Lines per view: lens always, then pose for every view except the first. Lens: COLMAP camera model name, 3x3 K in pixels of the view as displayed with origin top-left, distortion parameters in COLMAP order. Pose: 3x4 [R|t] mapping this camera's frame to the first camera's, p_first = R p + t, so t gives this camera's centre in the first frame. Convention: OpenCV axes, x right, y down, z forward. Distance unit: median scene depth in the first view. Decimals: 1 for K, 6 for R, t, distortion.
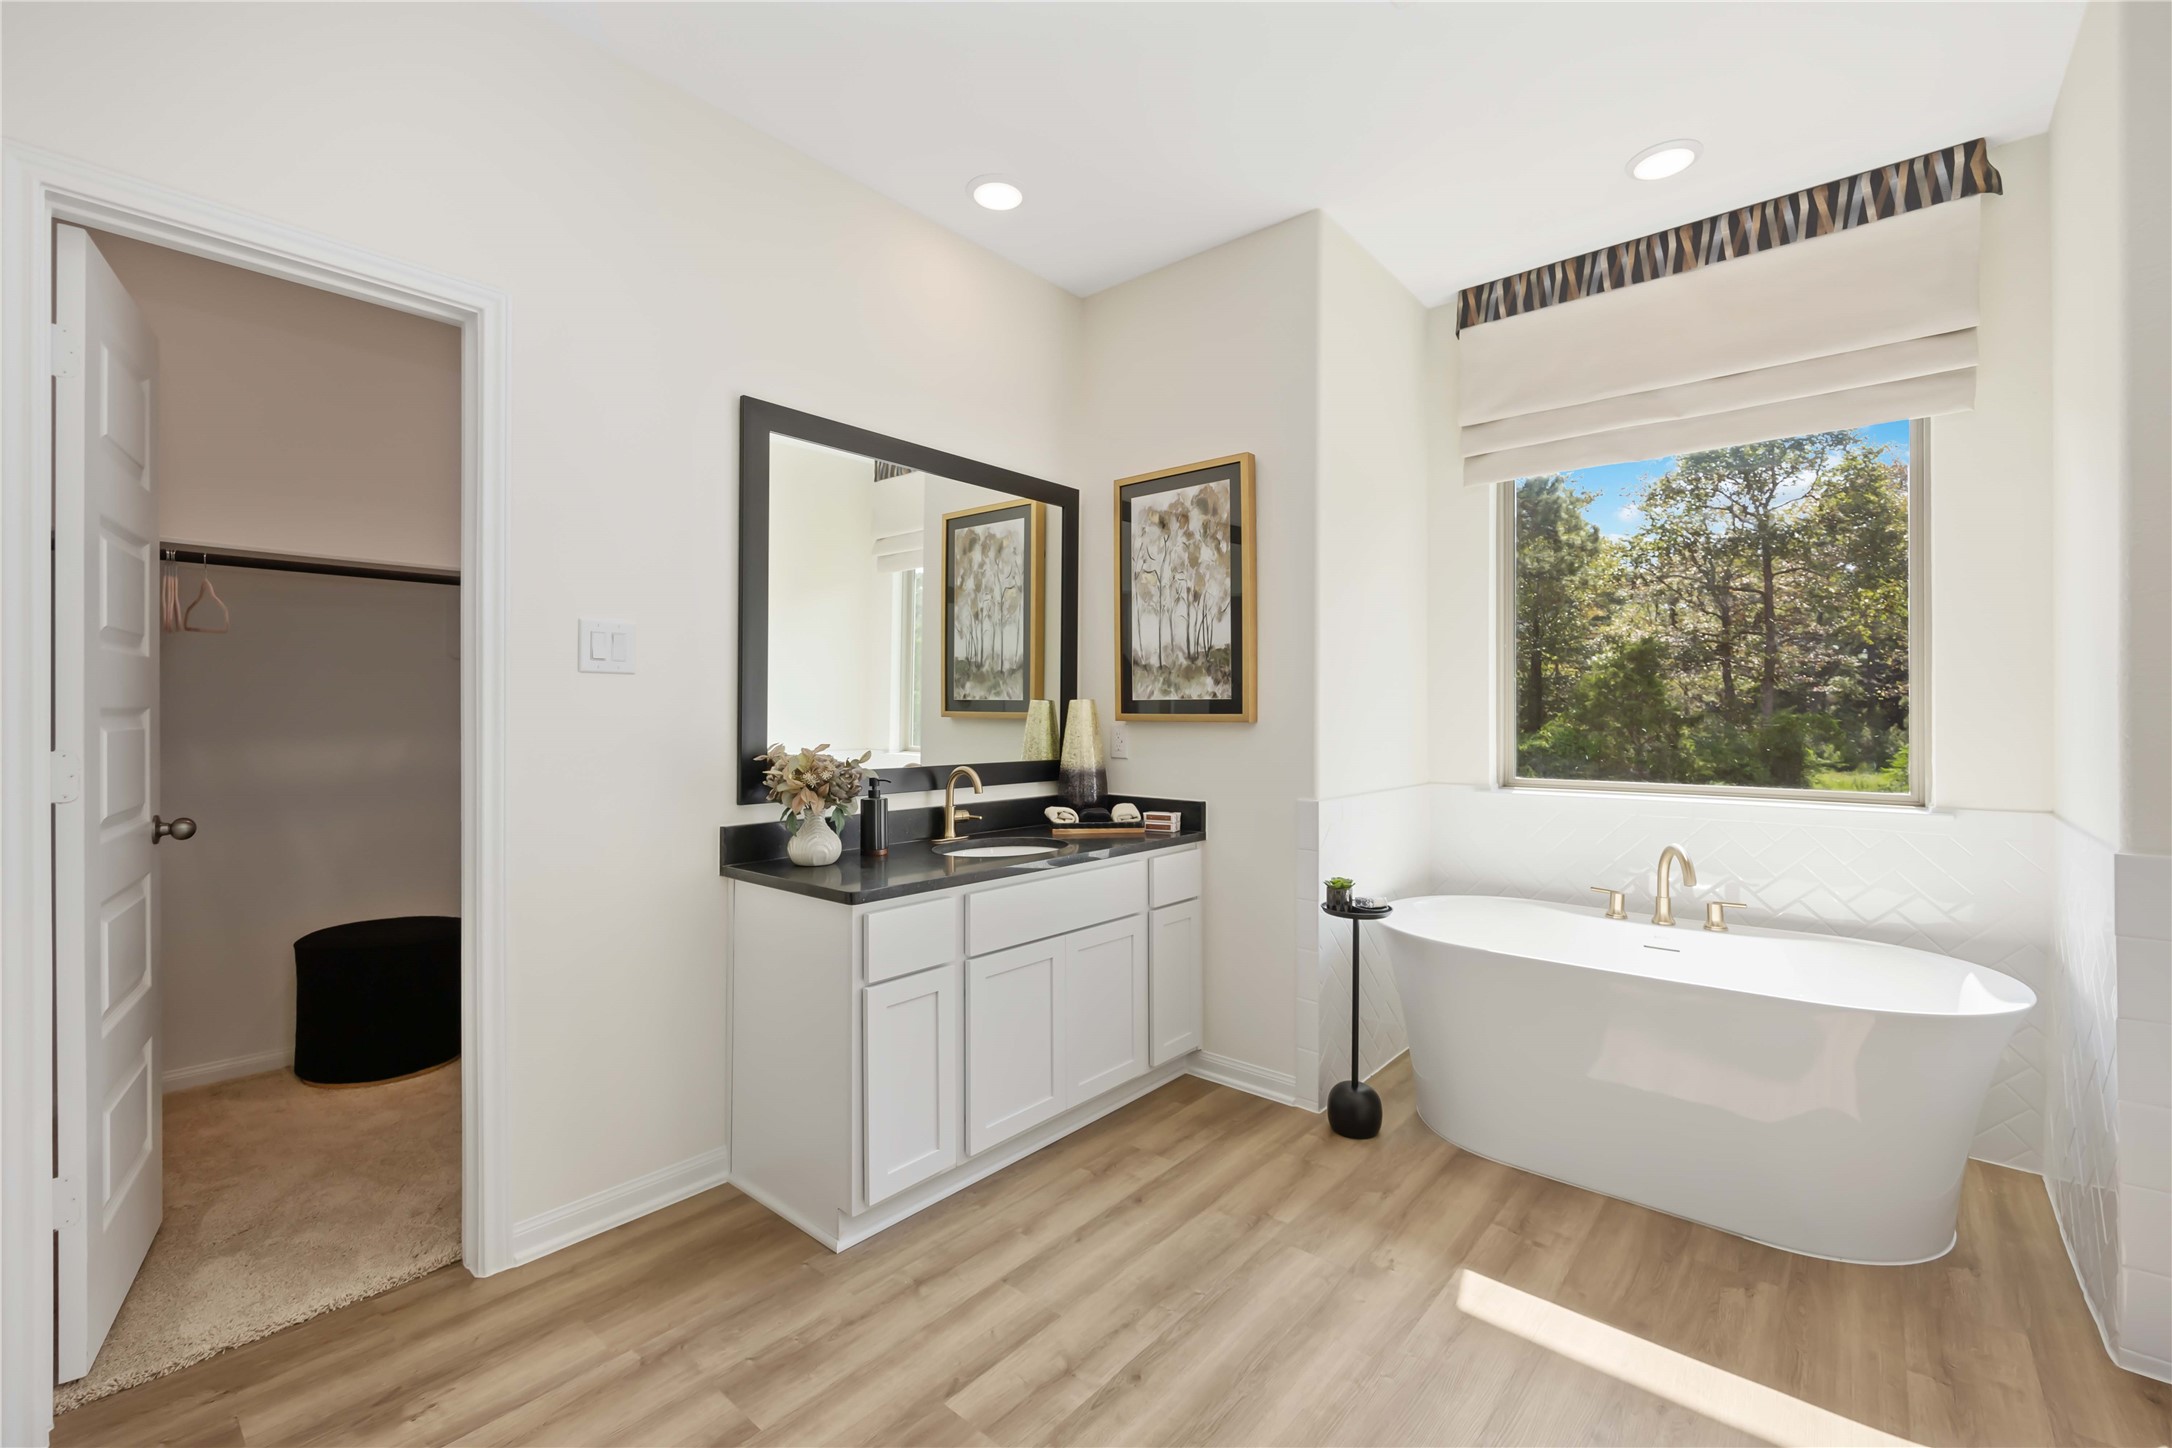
lens RADIAL K [[916.8, 0, 1097.6], [0, 916.8, 717.2], [0, 0, 1]] dist [-0.004906, 0.001496]
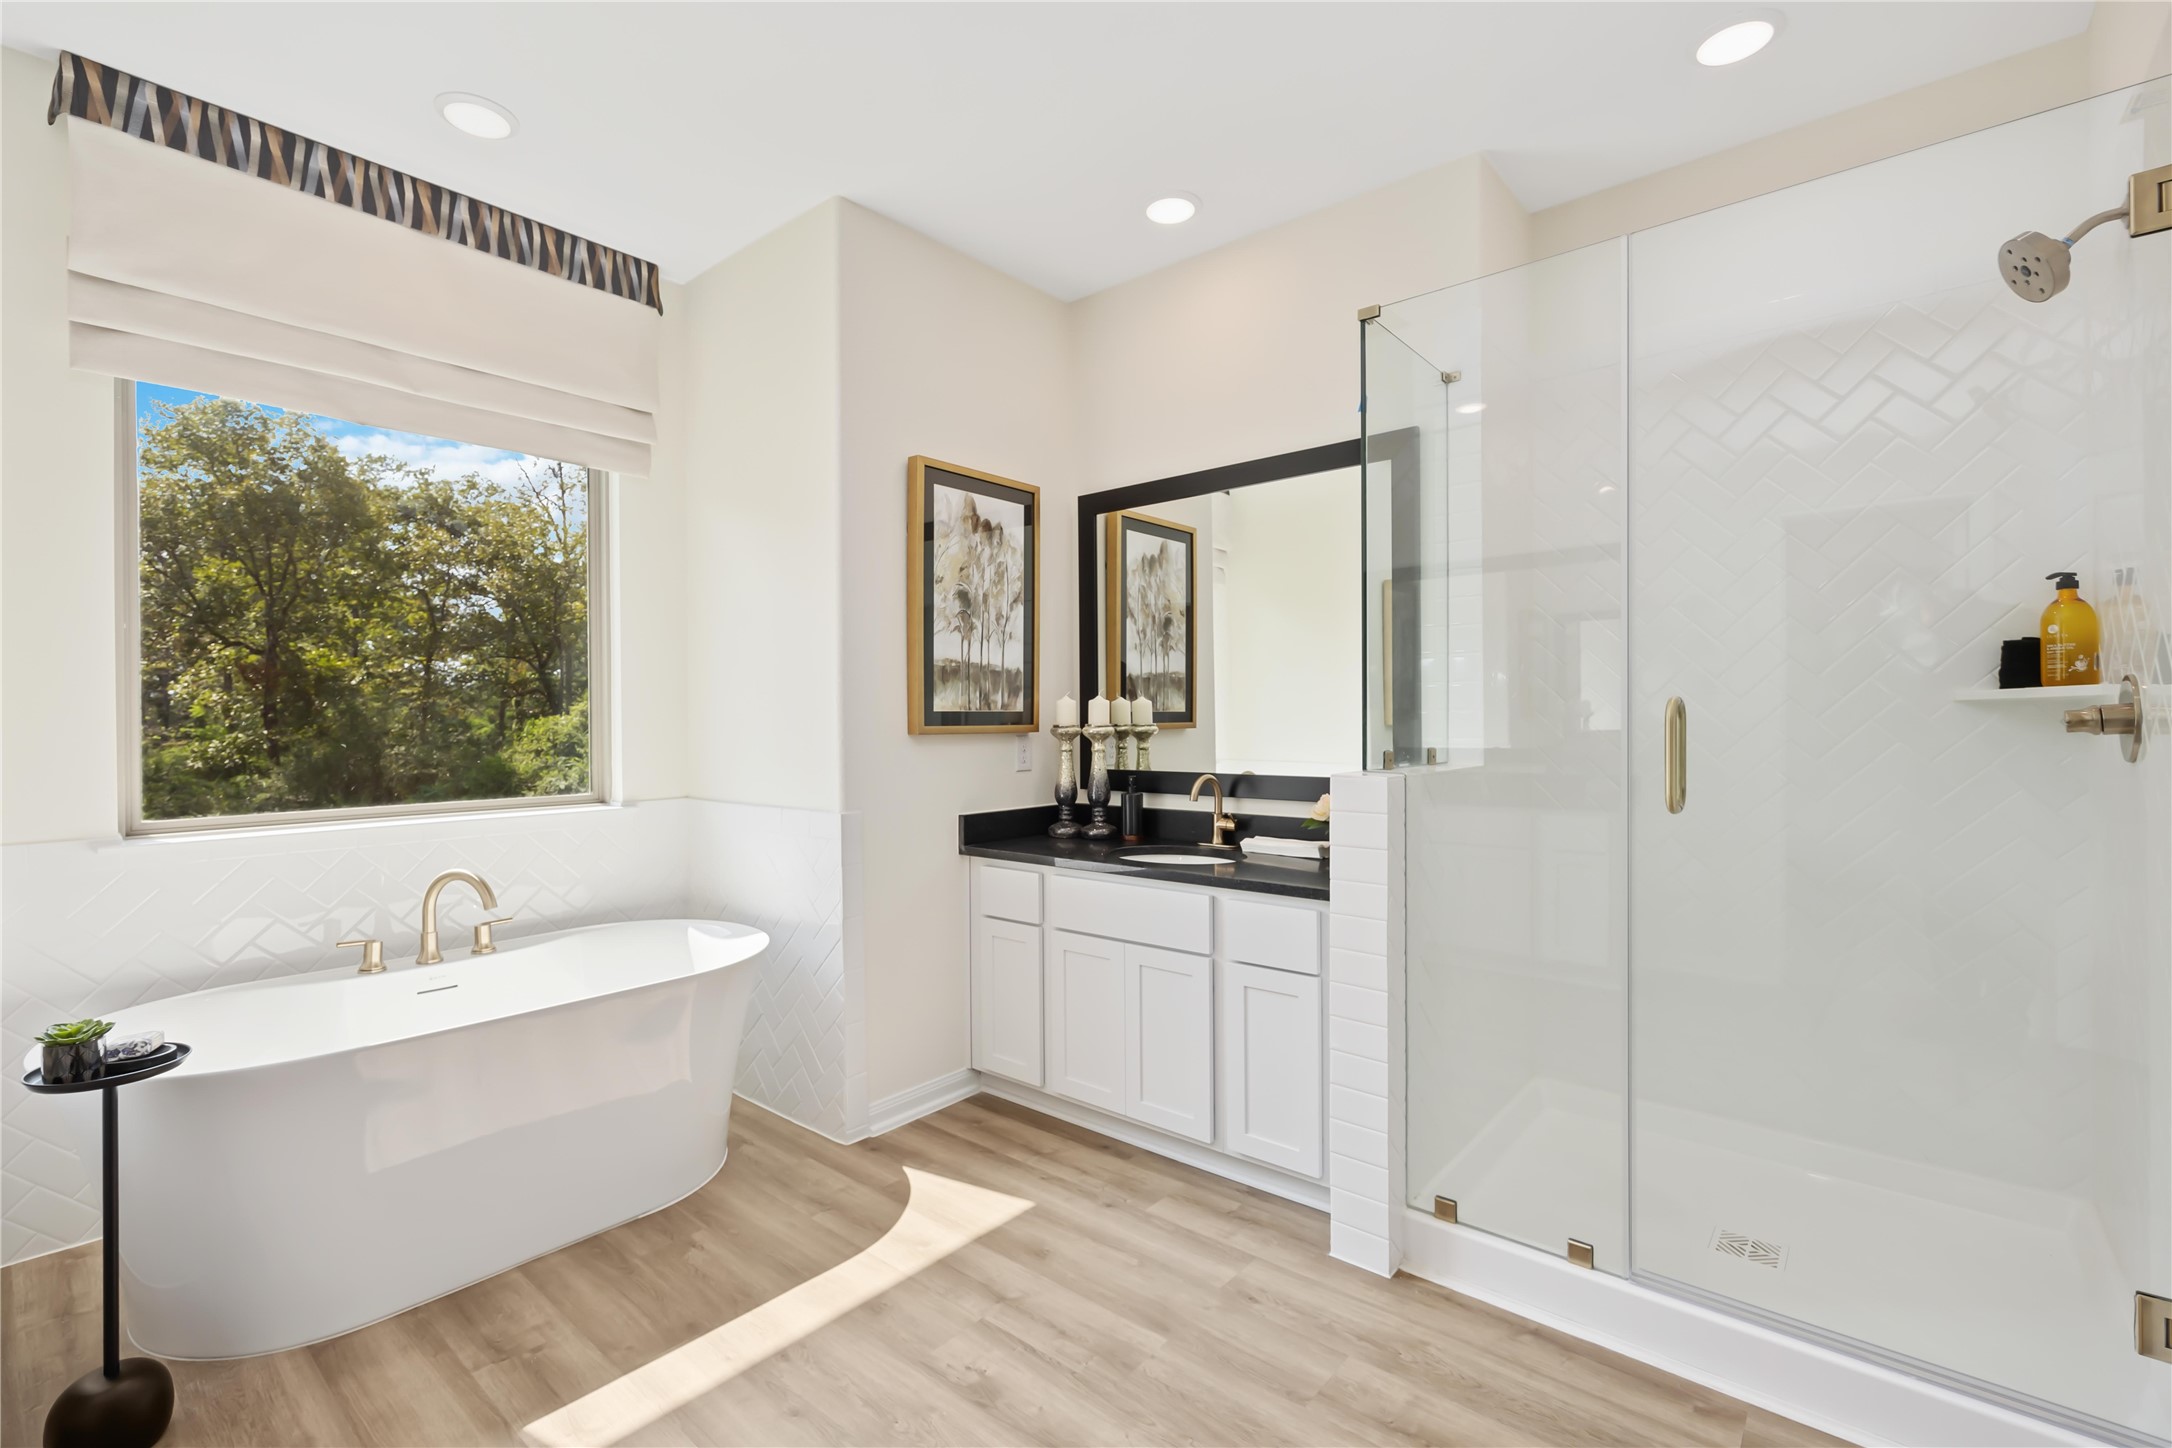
lens RADIAL K [[949.4, 0, 1081.8], [0, 949.4, 725.2], [0, 0, 1]] dist [0.001969, 0.000186]
pose [[0.005316, -0.009291, 0.999943, -0.286615], [0.010452, 0.999903, 0.009235, -0.005754], [-0.999931, 0.010403, 0.005412, 0.347932]]
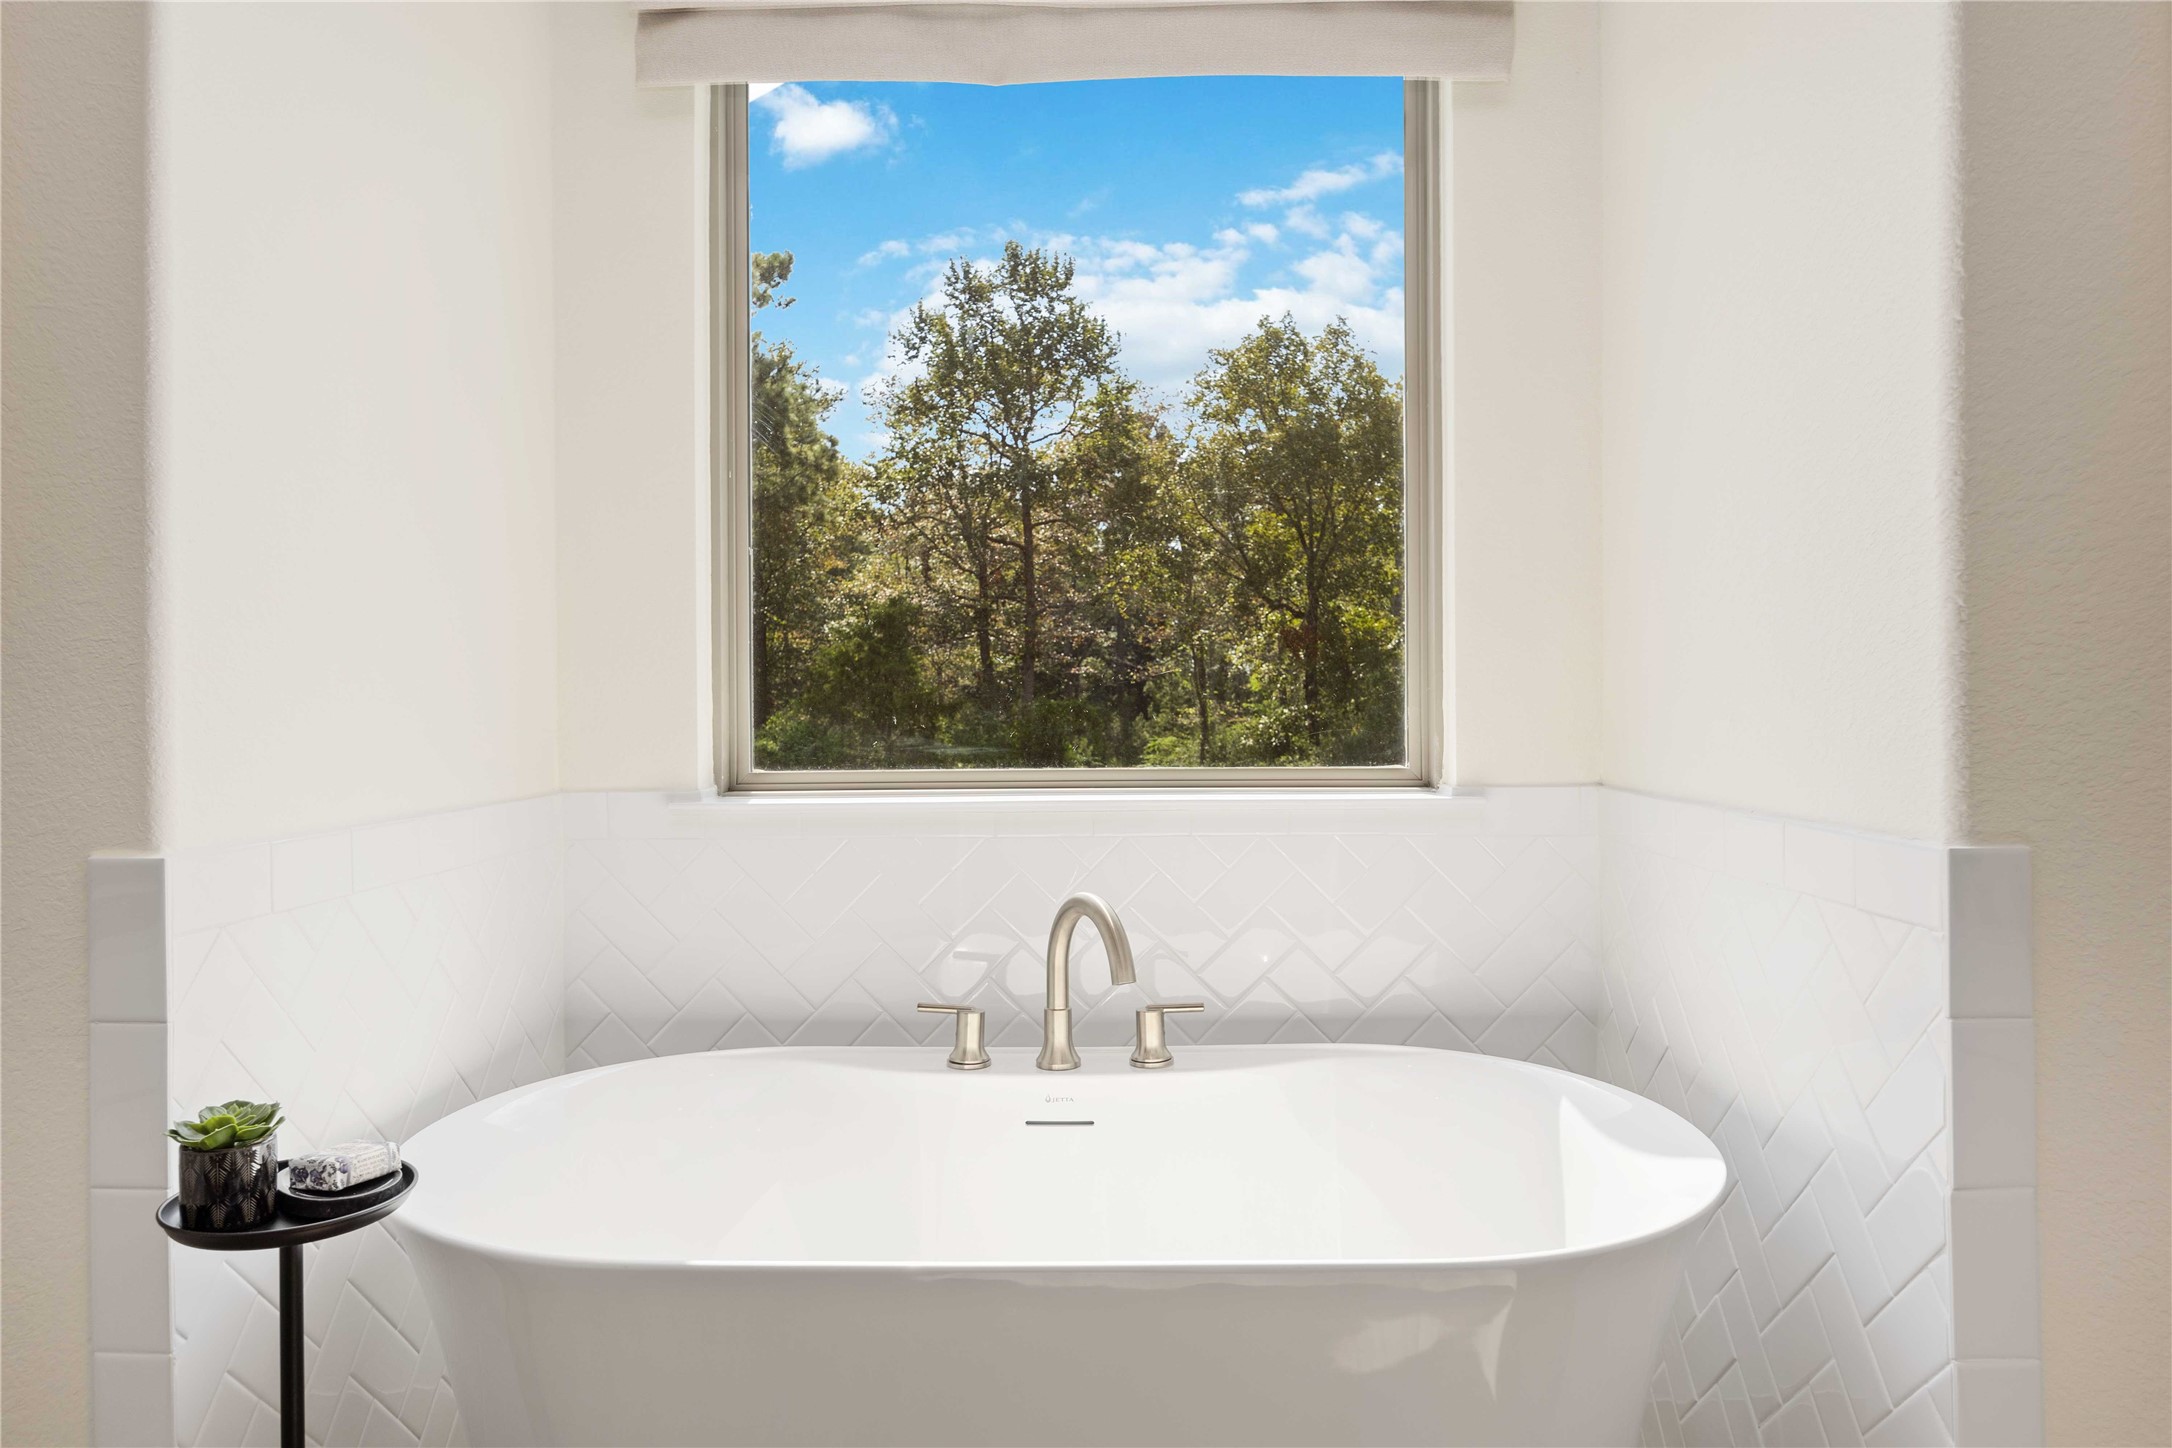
lens RADIAL K [[1380.1, 0, 1083.5], [0, 1380.1, 719.3], [0, 0, 1]] dist [-0.004706, -0.001414]
pose [[0.778970, -0.015515, 0.626869, 0.185077], [0.012126, 0.999880, 0.009678, 0.041823], [-0.626944, 0.000063, 0.779065, 0.430930]]
